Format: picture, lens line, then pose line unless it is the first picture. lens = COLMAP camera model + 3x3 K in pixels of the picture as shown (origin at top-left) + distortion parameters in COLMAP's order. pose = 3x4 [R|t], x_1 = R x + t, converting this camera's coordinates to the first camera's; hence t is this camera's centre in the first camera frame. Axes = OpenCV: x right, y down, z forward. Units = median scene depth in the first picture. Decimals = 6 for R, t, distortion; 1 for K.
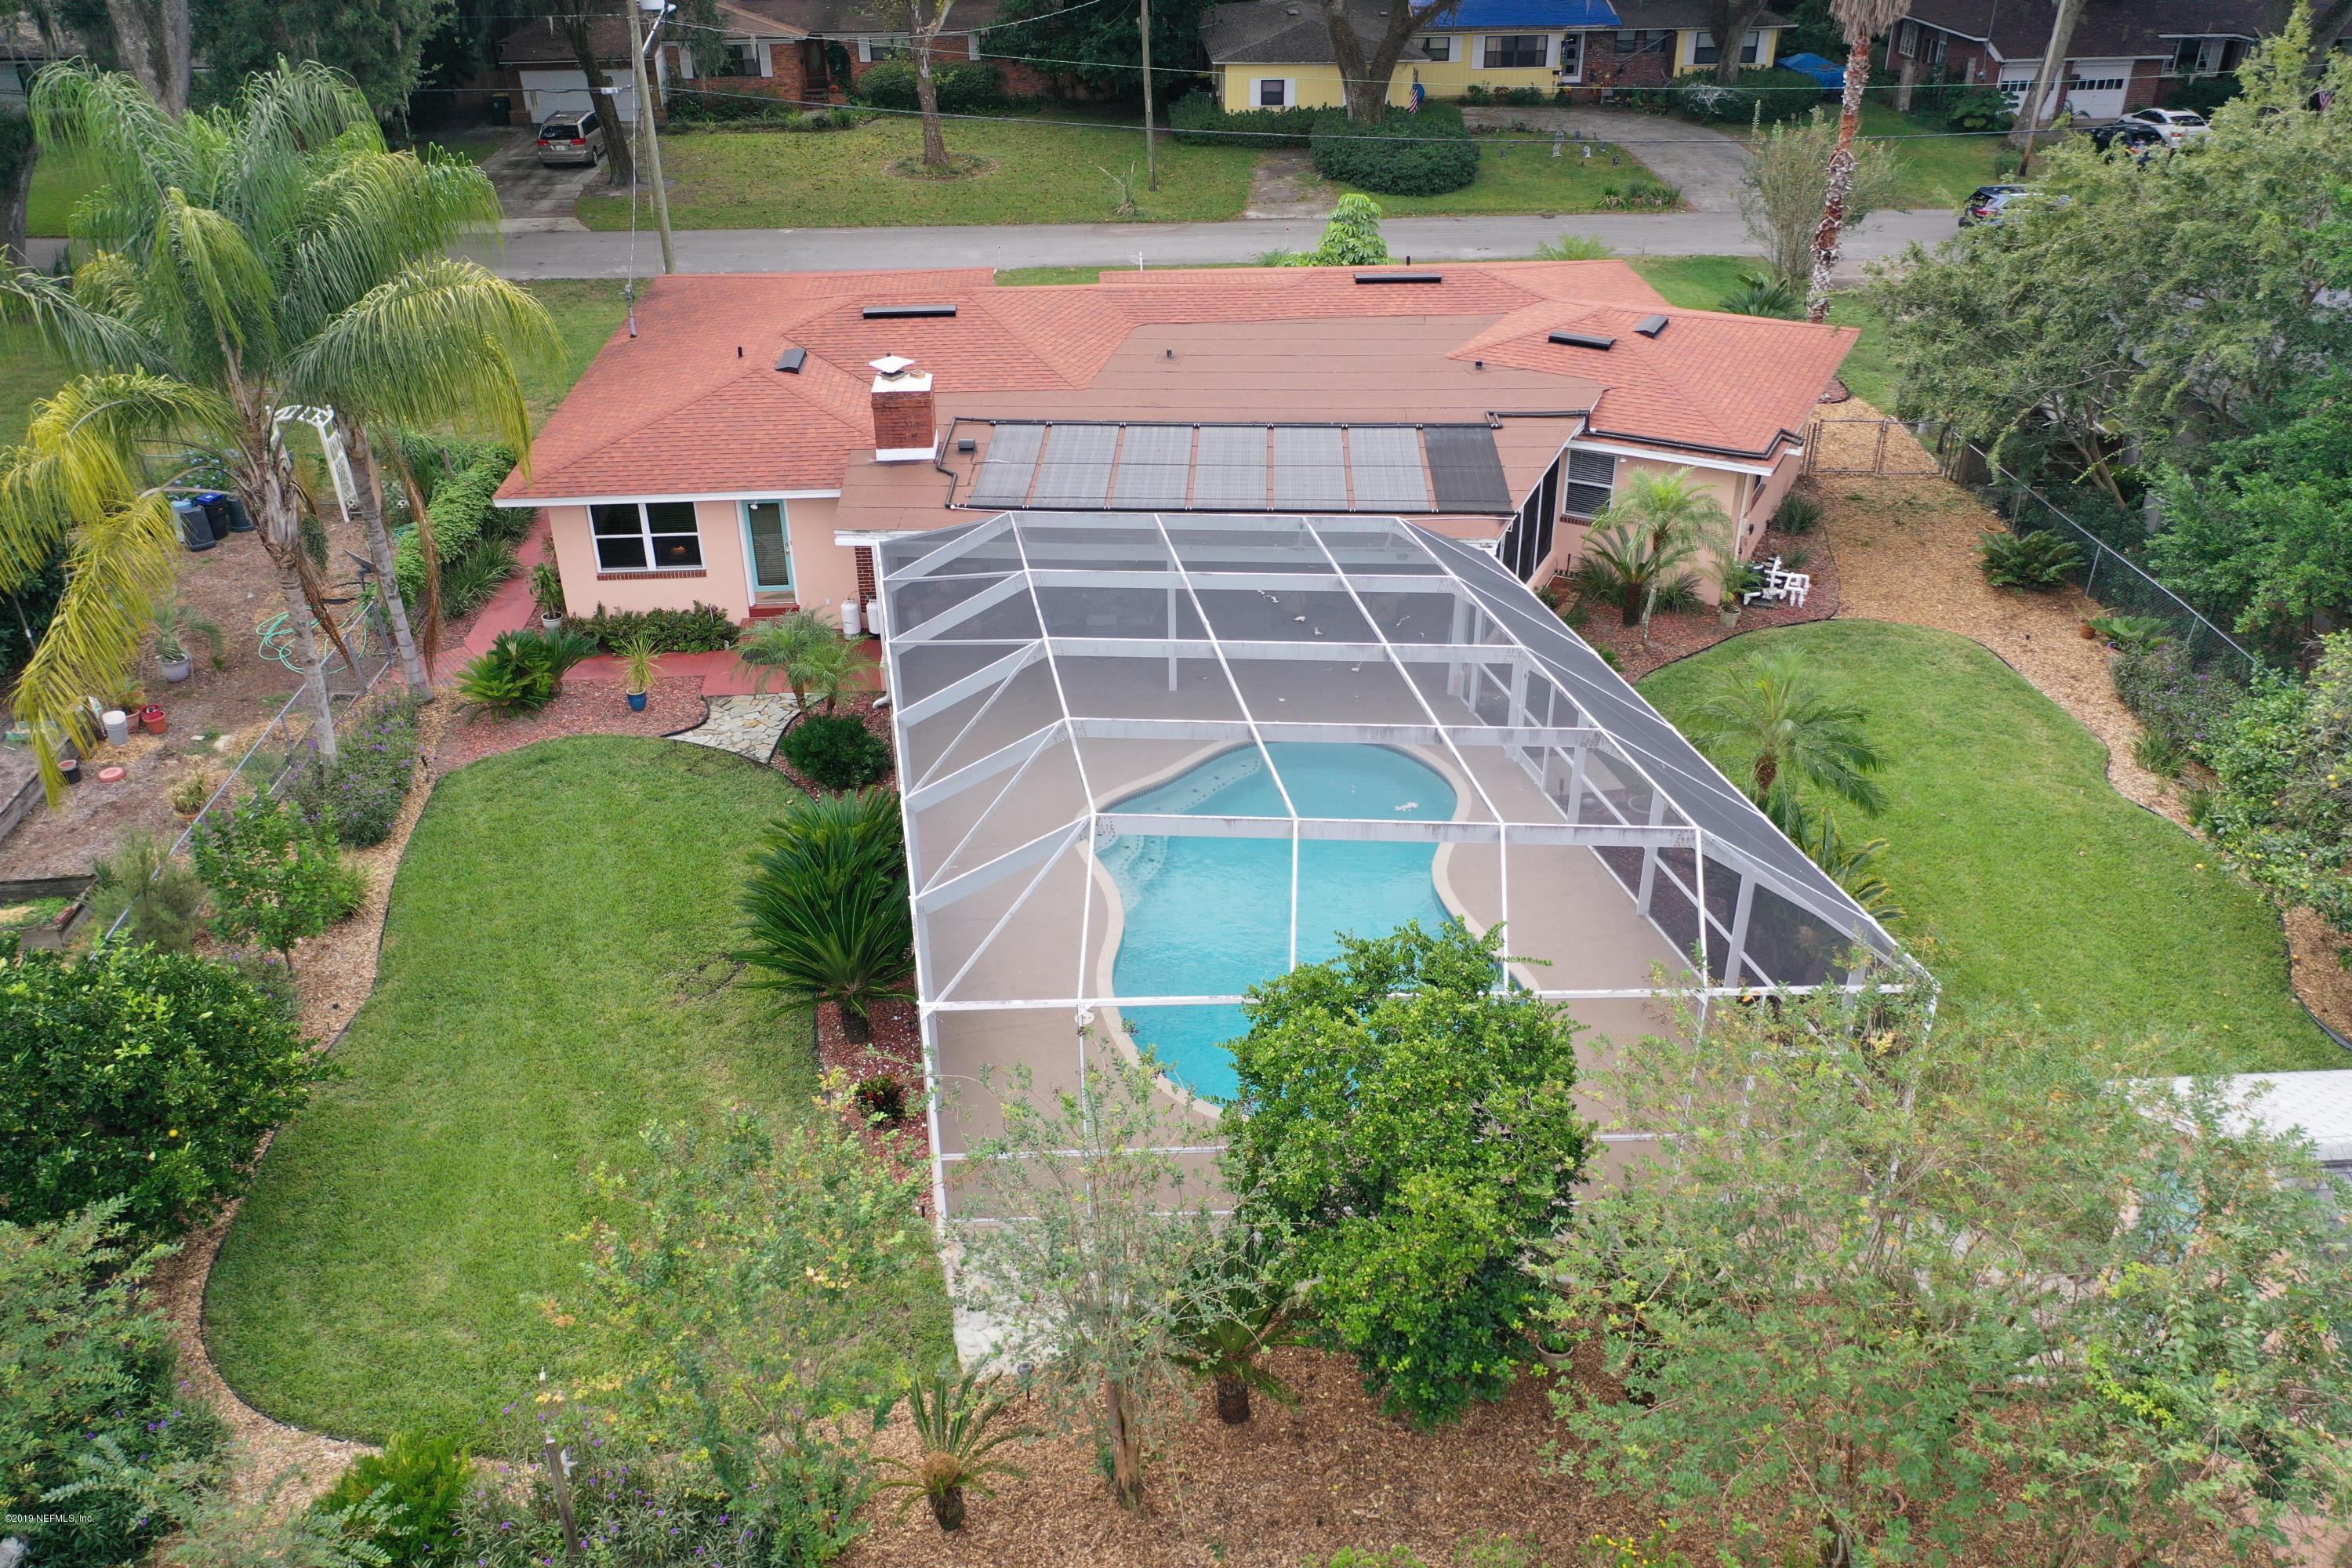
lens RADIAL K [[1859.4, 0, 1176.0], [0, 1859.4, 784.0], [0, 0, 1]] dist [-0.008052, 0.007681]
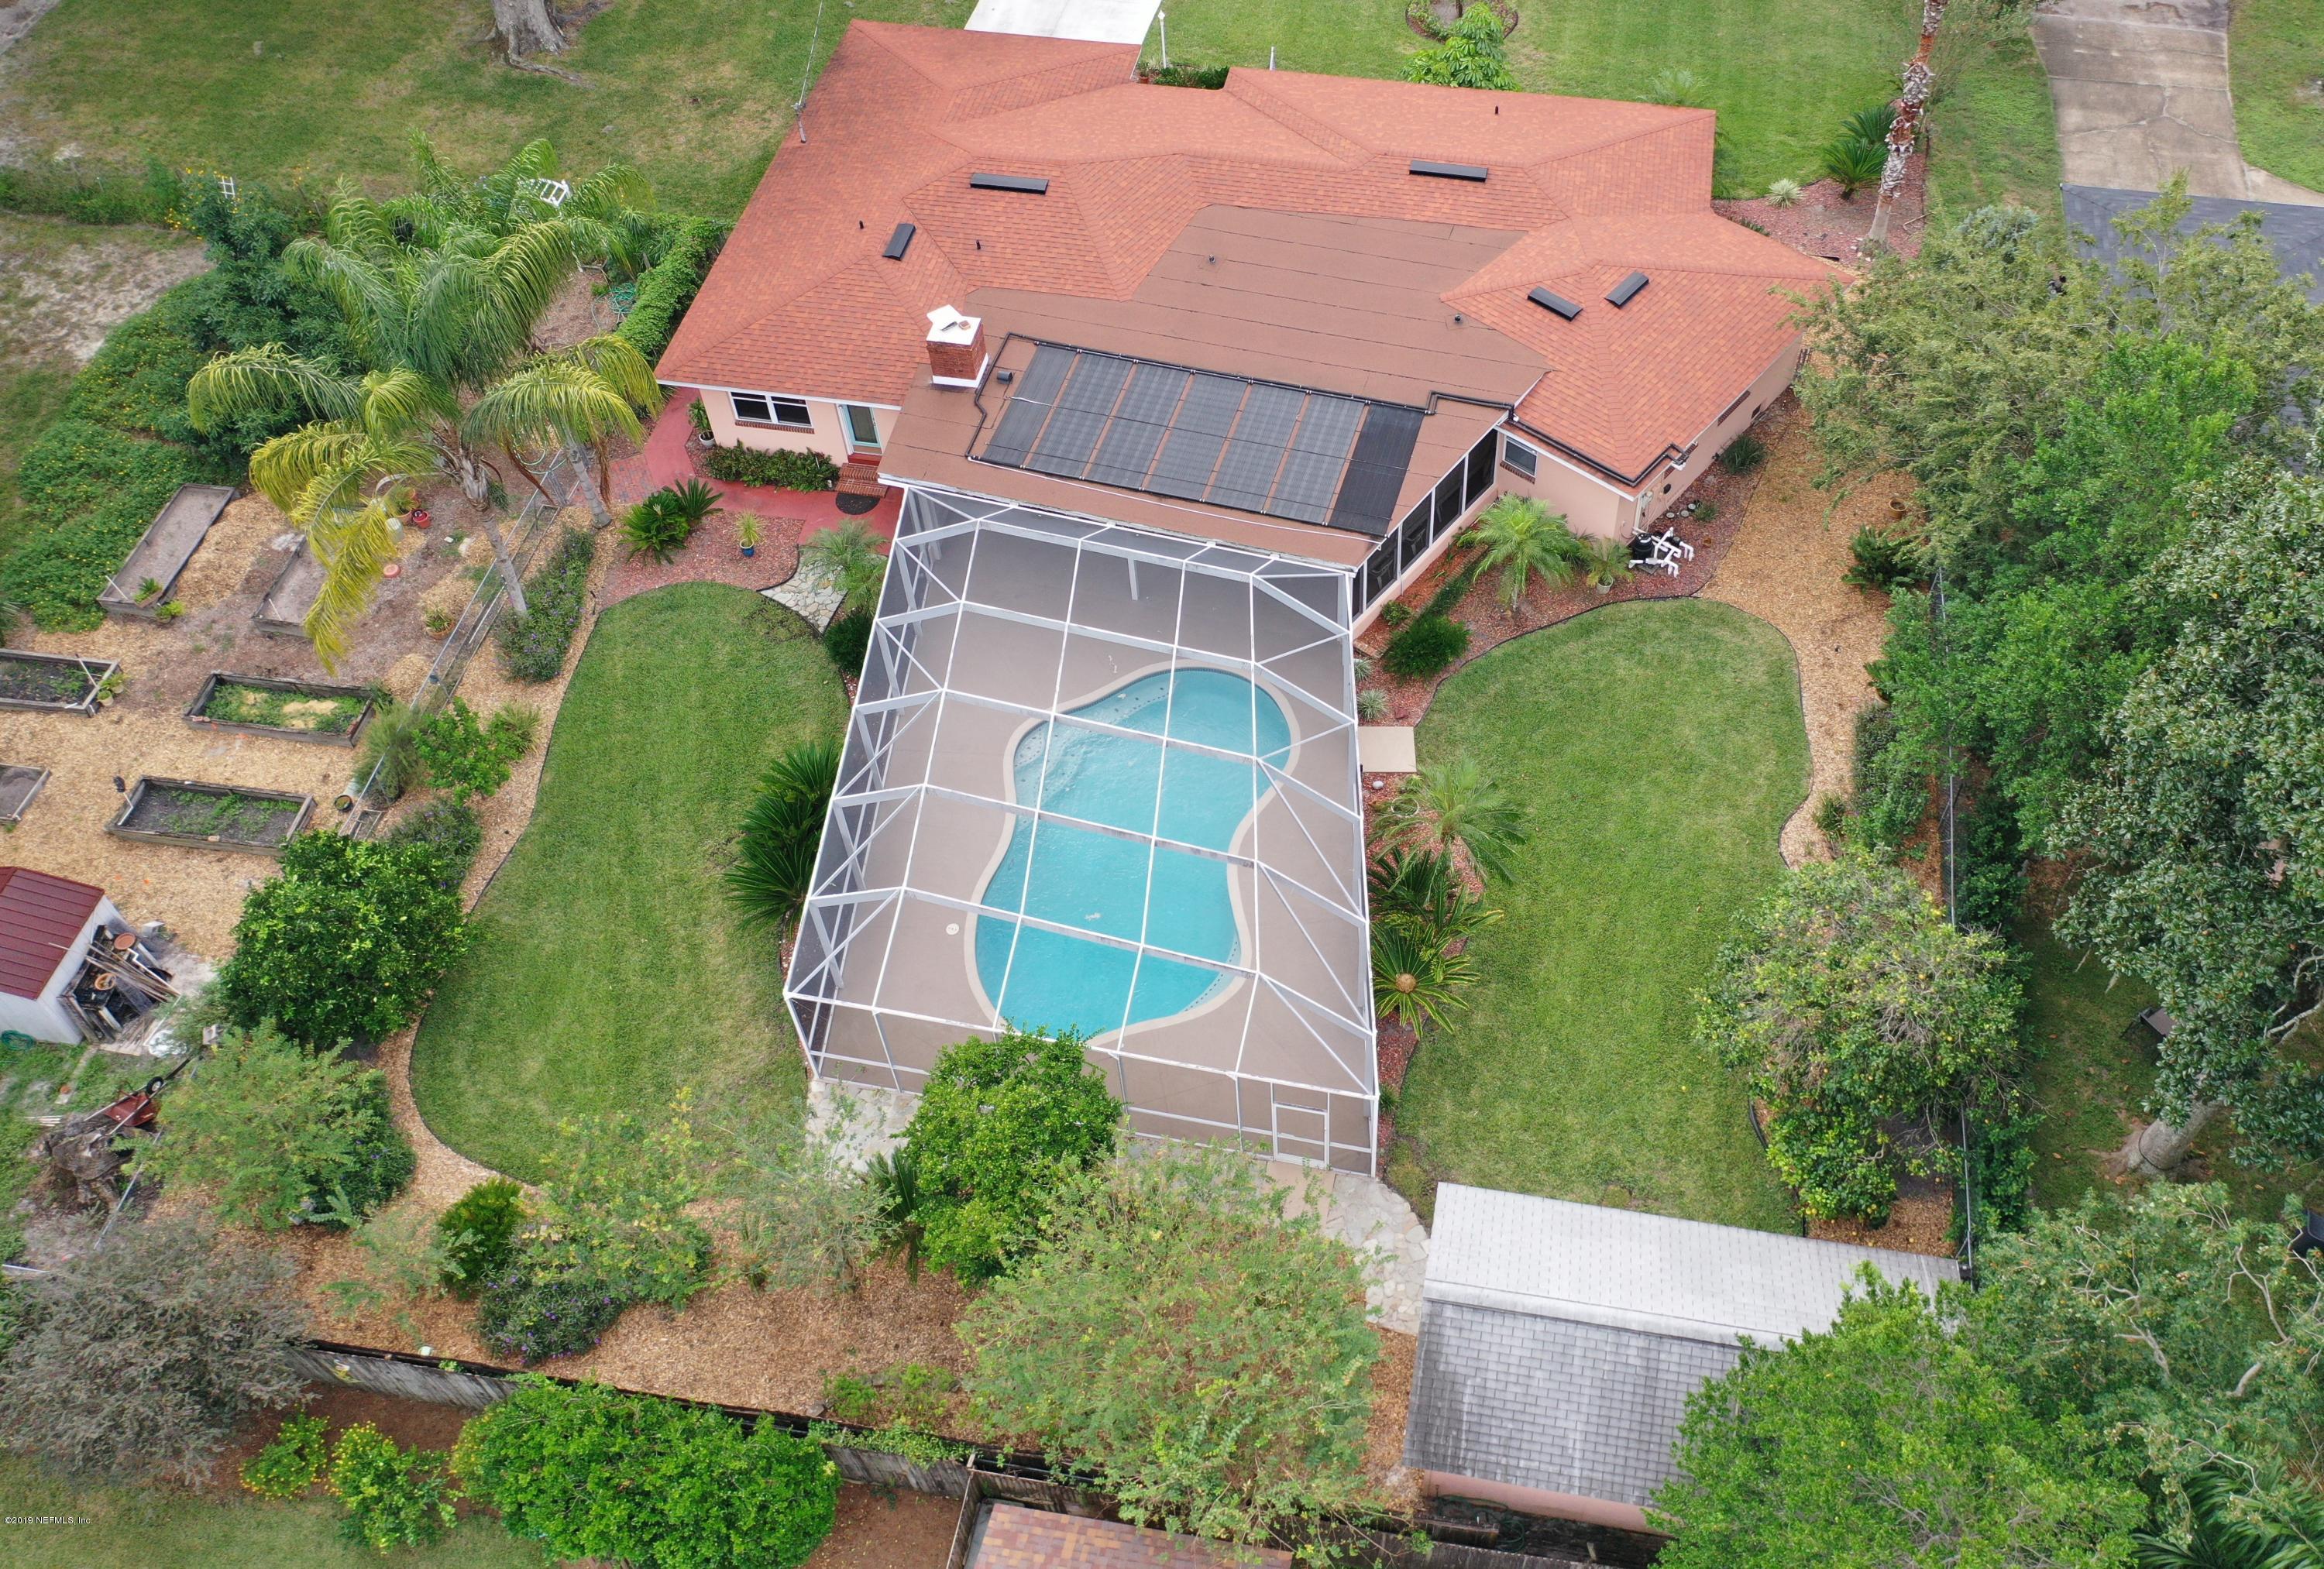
lens RADIAL K [[1945.0, 0, 1257.0], [0, 1945.0, 778.2], [0, 0, 1]] dist [-0.007279, -0.001945]
pose [[0.974459, 0.178456, -0.136319, 0.280963], [-0.114137, 0.916366, 0.383725, -0.453097], [0.193396, -0.358366, 0.913330, -0.272459]]
